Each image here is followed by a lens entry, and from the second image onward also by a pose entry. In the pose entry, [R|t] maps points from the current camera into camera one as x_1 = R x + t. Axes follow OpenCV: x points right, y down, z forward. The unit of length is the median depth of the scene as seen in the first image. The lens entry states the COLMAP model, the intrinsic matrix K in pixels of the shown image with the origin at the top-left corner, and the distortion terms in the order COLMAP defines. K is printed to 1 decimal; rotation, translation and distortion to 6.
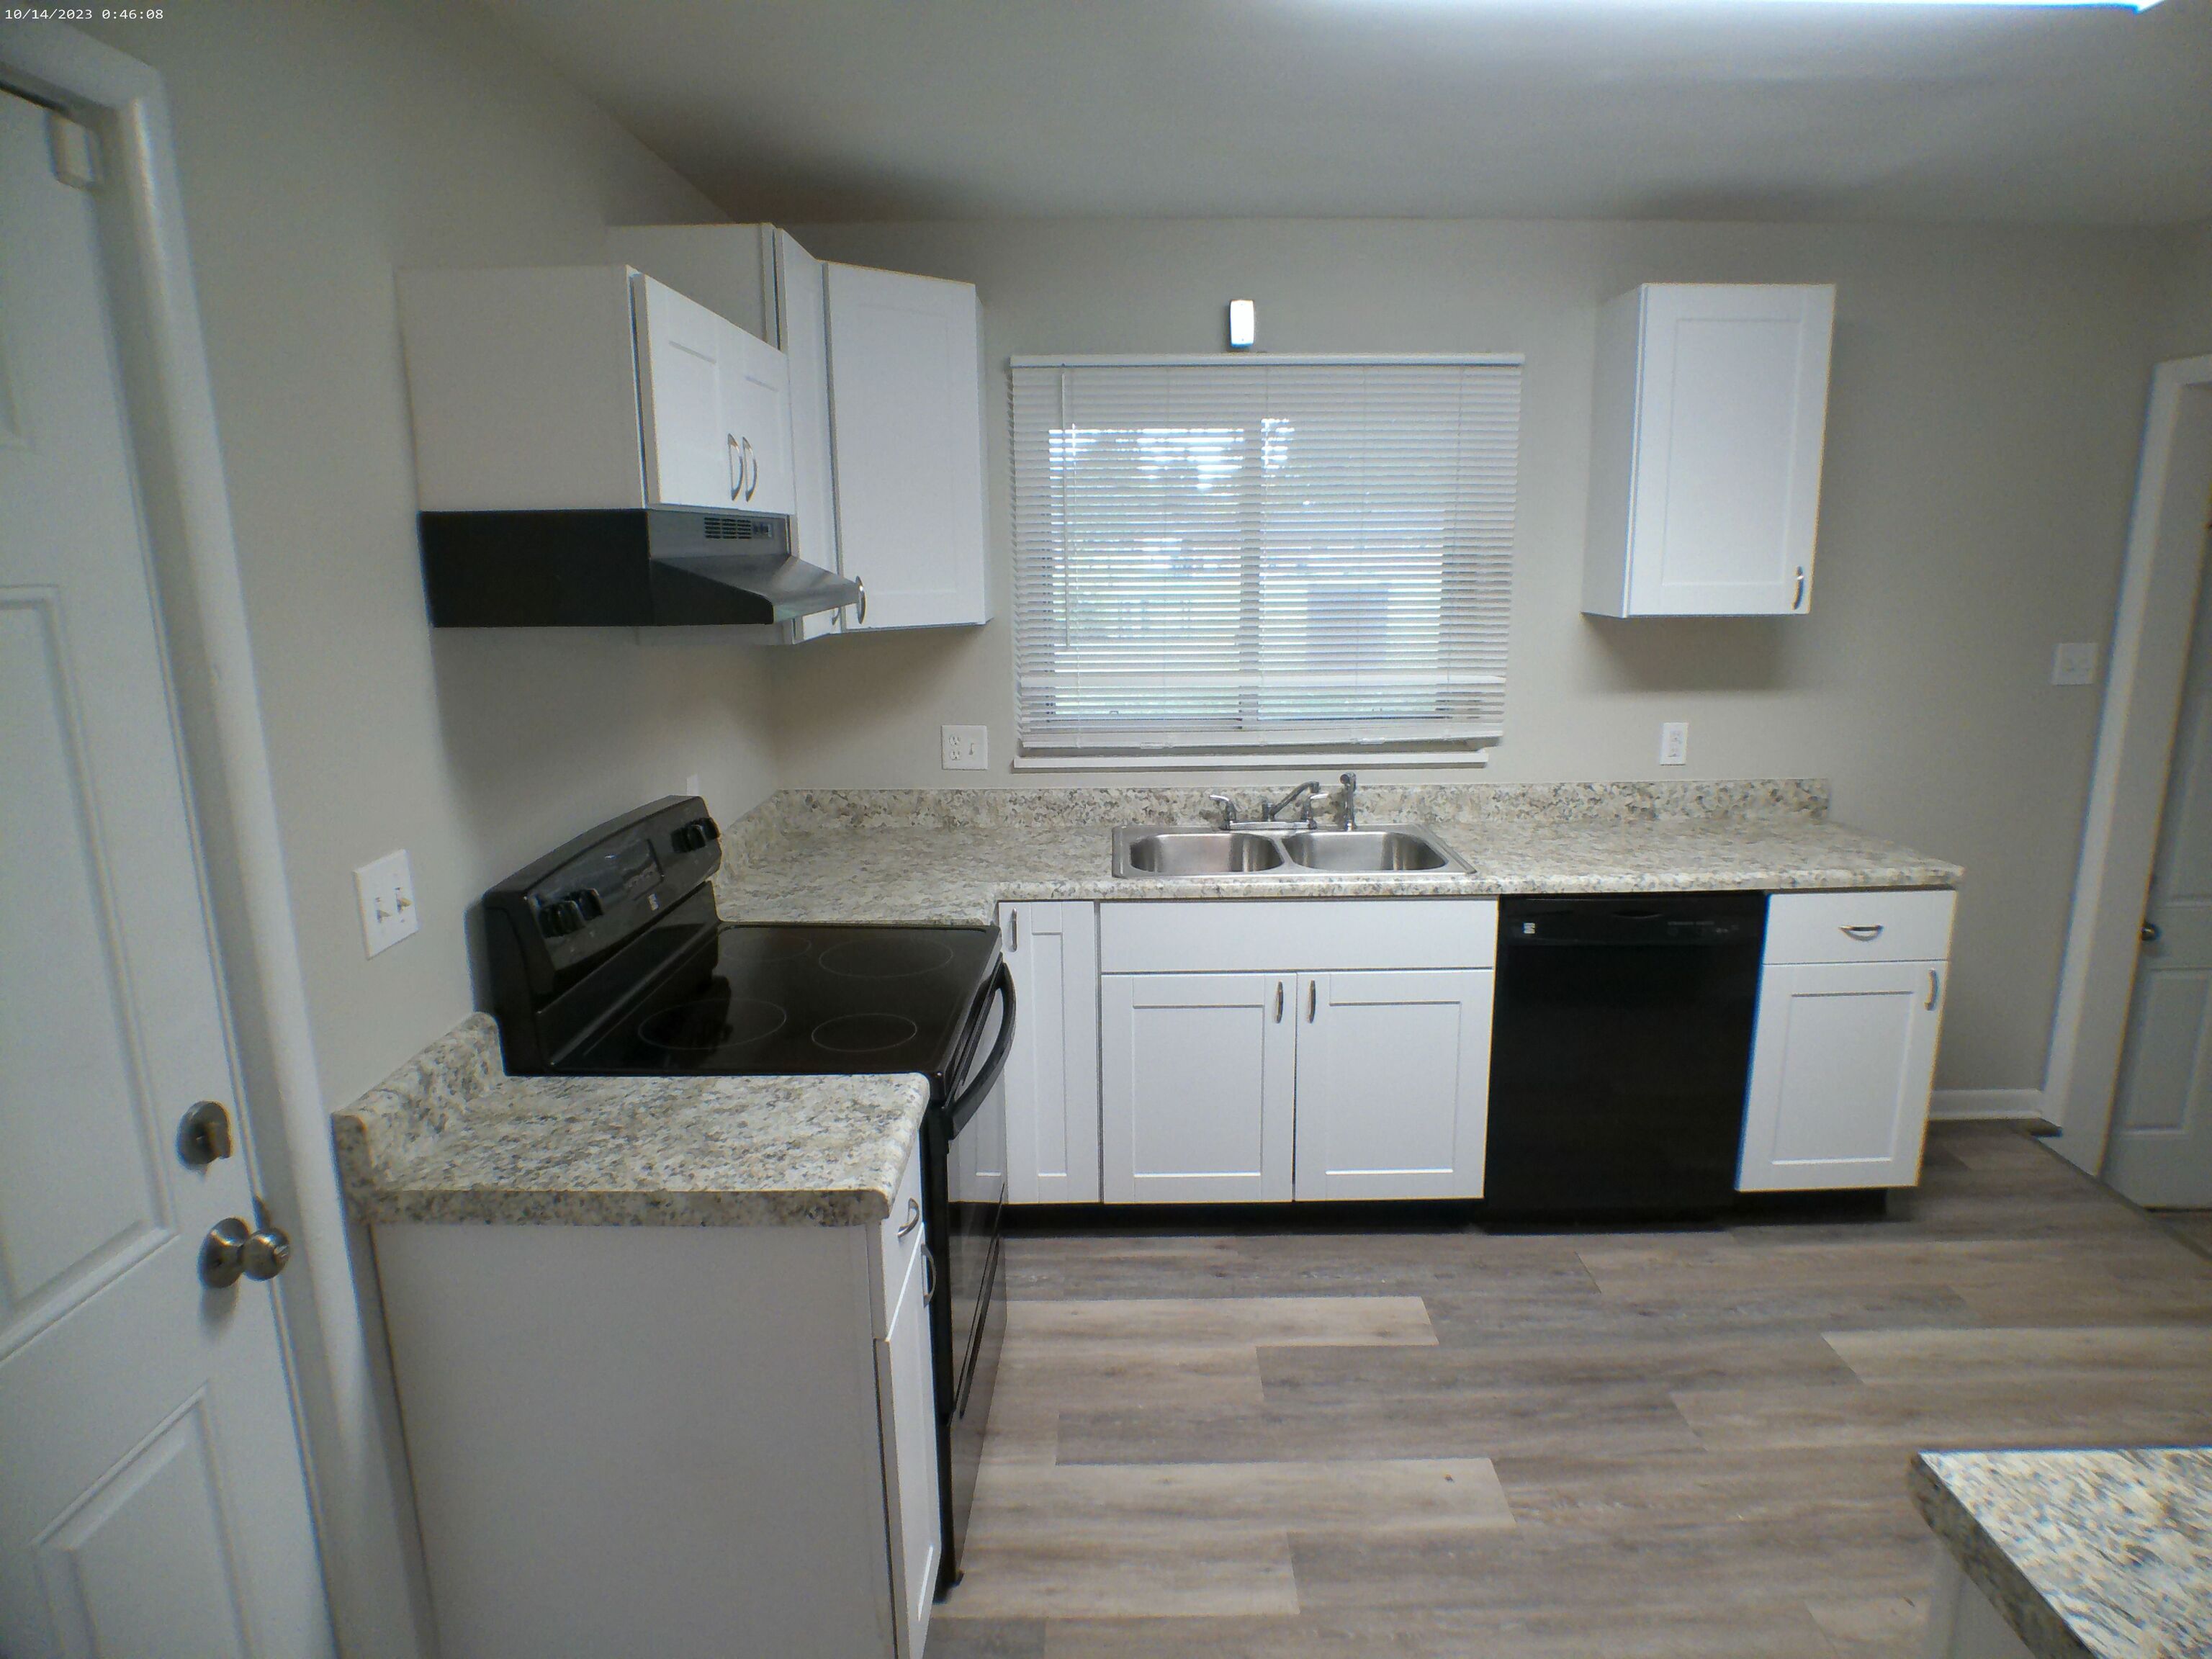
lens RADIAL K [[1258.6, 0, 1106.0], [0, 1258.6, 829.5], [0, 0, 1]] dist [-0.033927, -0.000298]
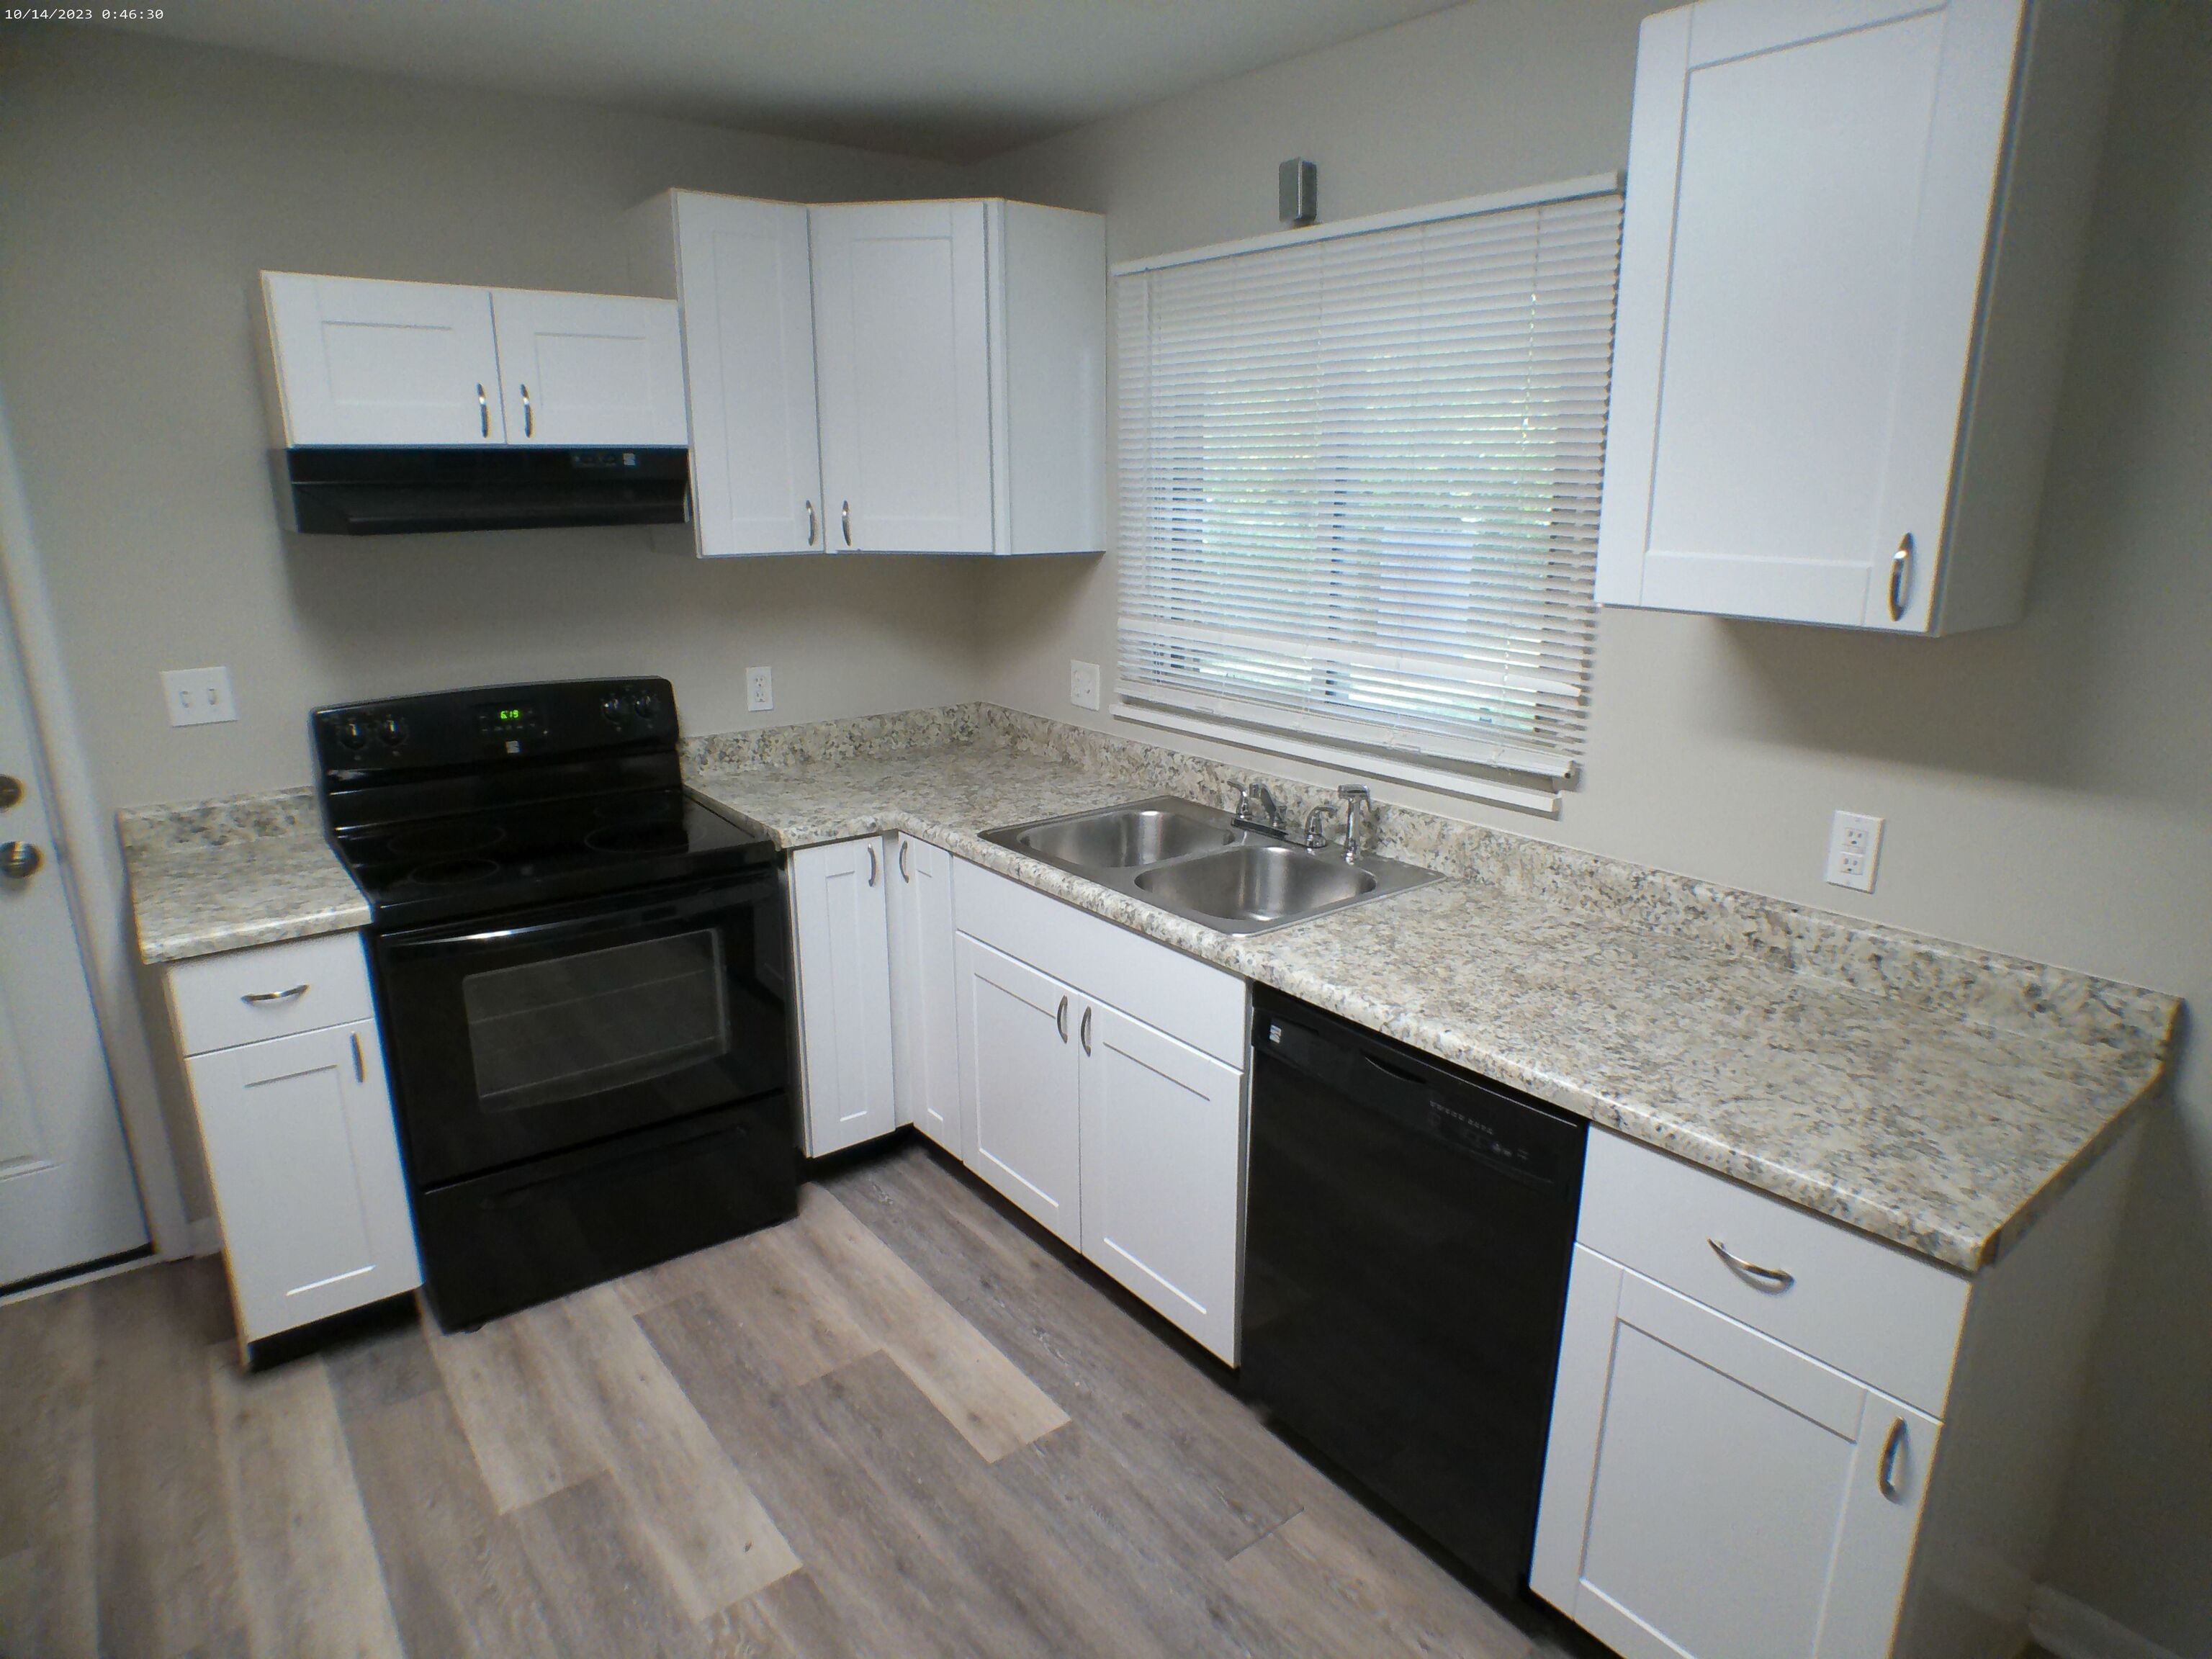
lens RADIAL K [[1254.5, 0, 1106.0], [0, 1254.5, 829.5], [0, 0, 1]] dist [-0.017568, -0.015504]
pose [[0.631475, 0.219966, -0.743542, 0.775509], [-0.176815, 0.974504, 0.138127, -0.112751], [0.754968, 0.044246, 0.654268, 0.466976]]
